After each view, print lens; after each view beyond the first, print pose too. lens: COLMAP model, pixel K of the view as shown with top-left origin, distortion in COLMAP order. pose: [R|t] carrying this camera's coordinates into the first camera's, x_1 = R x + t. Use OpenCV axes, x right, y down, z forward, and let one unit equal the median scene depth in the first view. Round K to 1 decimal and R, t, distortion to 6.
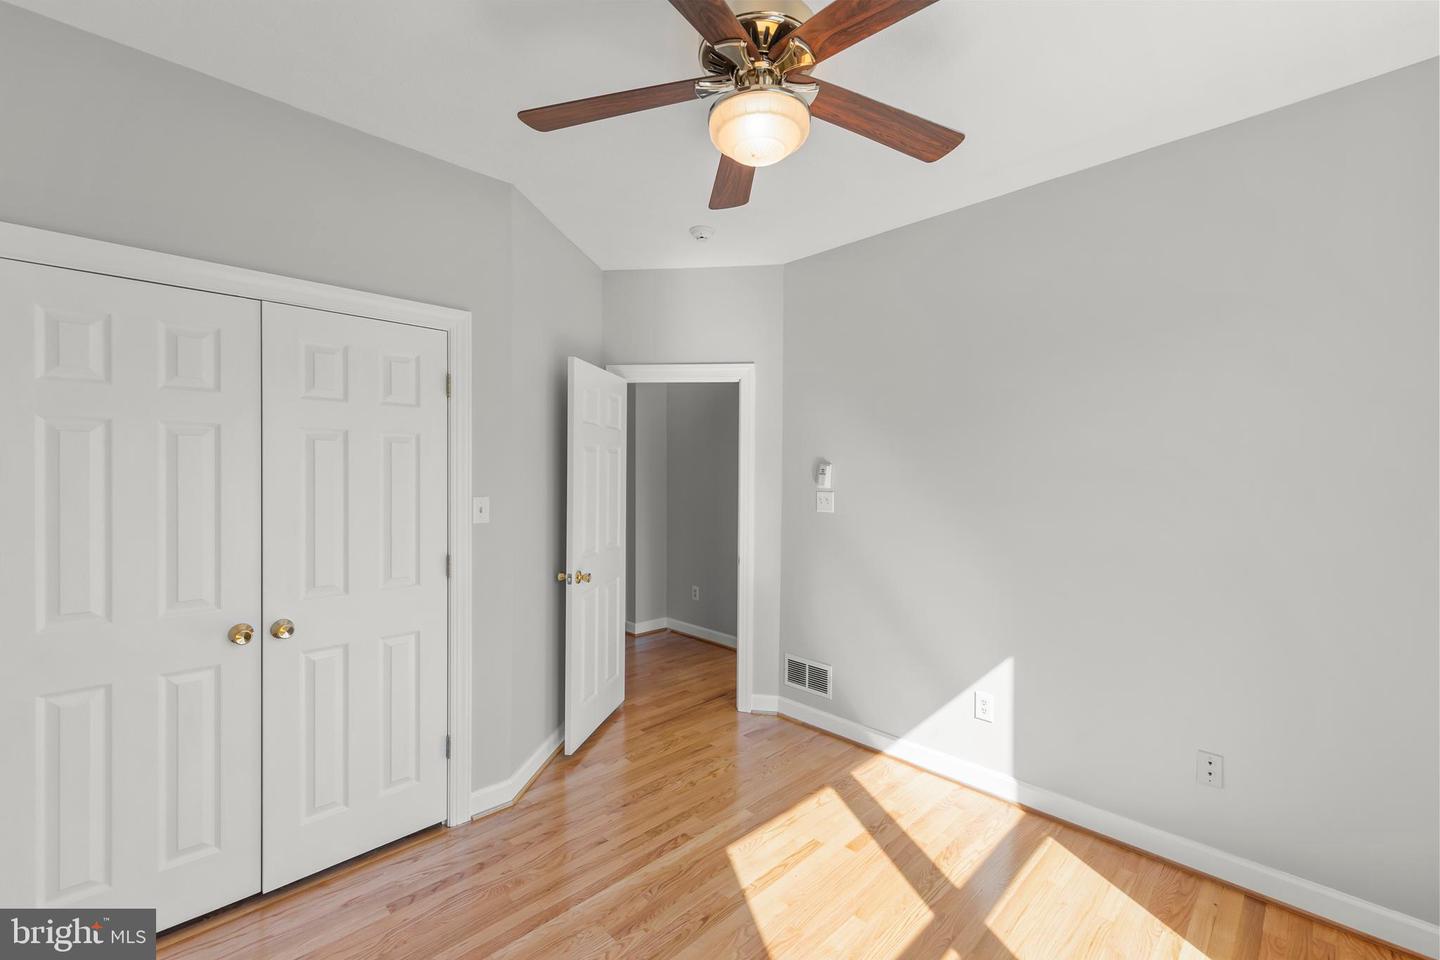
lens RADIAL K [[608.3, 0, 729.8], [0, 608.3, 477.4], [0, 0, 1]] dist [0.000235, -0.000397]
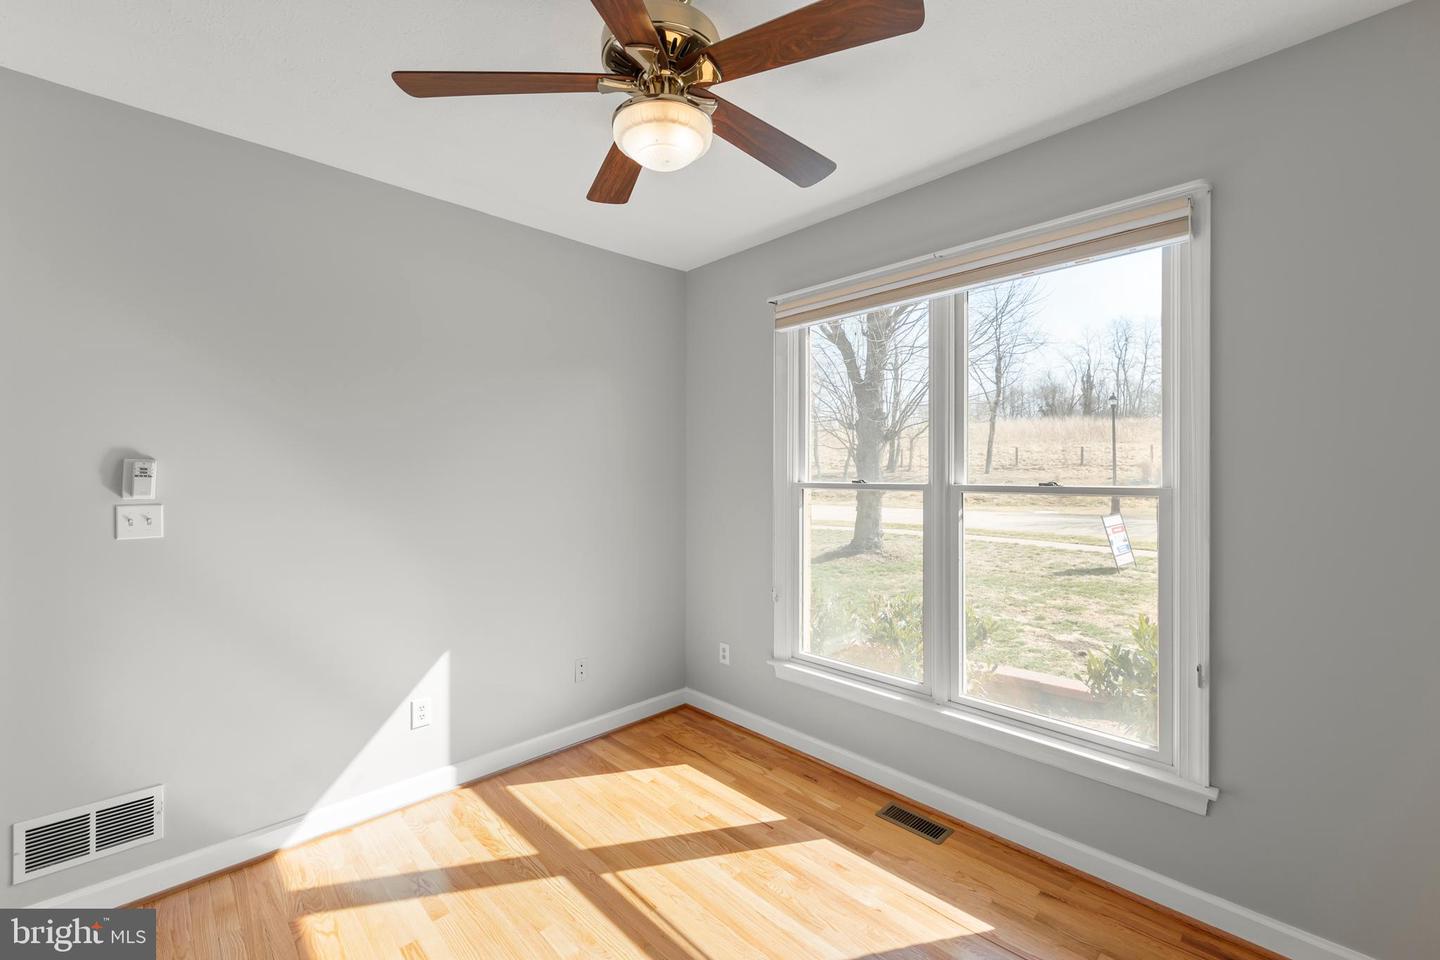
lens RADIAL K [[608.3, 0, 710.3], [0, 608.3, 474.5], [0, 0, 1]] dist [0.000235, -0.000397]
pose [[-0.001256, -0.003317, 0.999994, -0.558138], [0.012519, 0.999916, 0.003333, -0.003017], [-0.999921, 0.012523, -0.001214, 0.533589]]
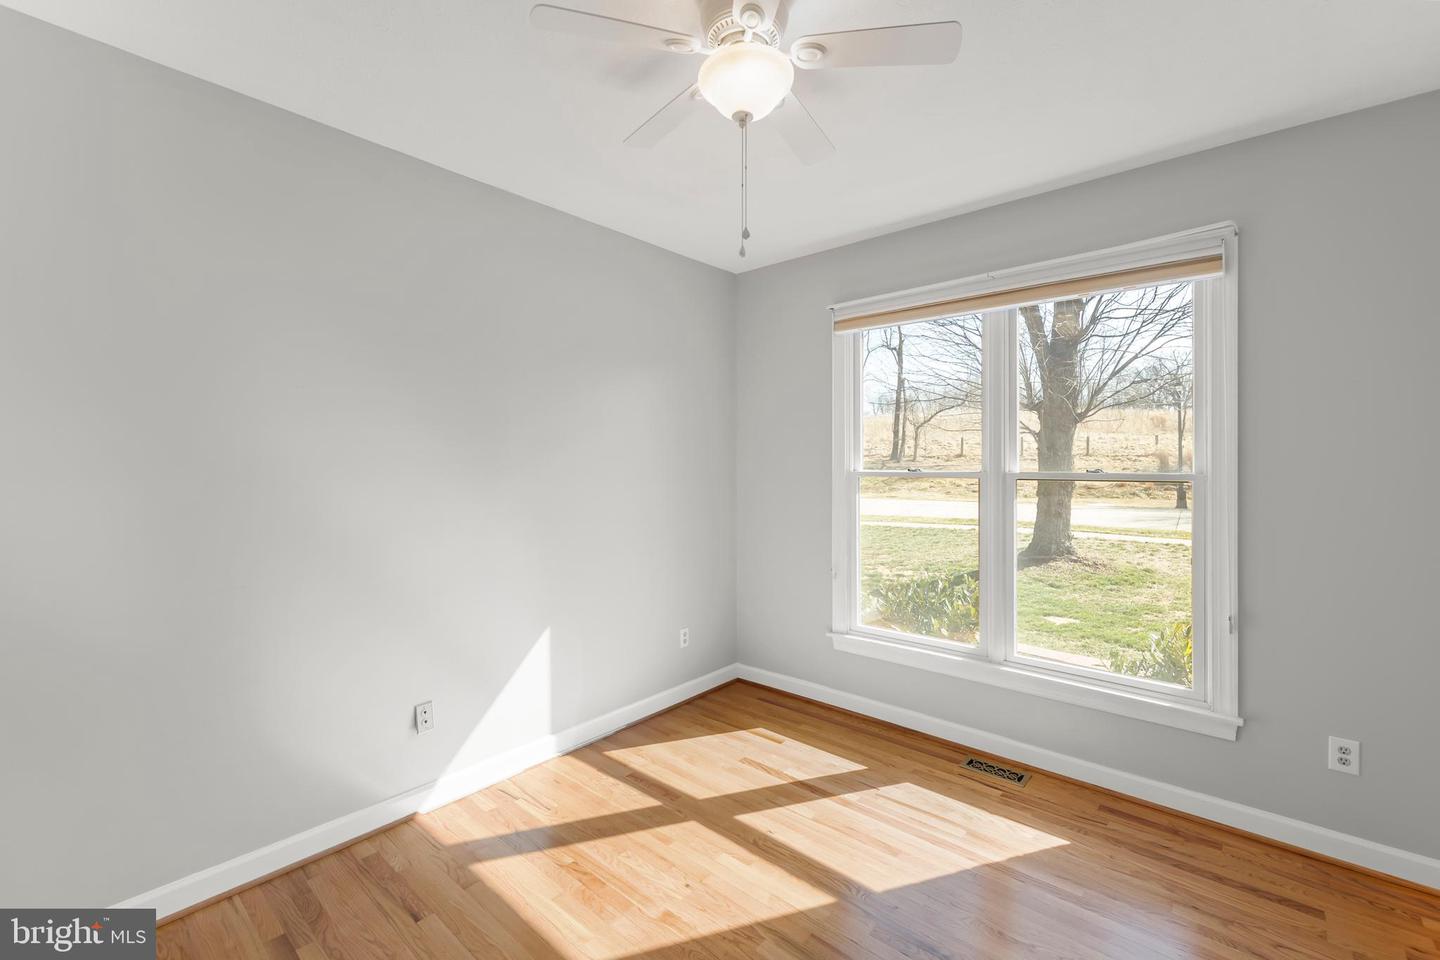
lens RADIAL K [[608.3, 0, 719.3], [0, 608.3, 467.4], [0, 0, 1]] dist [0.000235, -0.000397]
pose [[-0.087718, -0.004252, 0.996136, -0.651615], [0.011703, 0.999917, 0.005299, -0.000516], [-0.996077, 0.012123, -0.087661, 0.761358]]
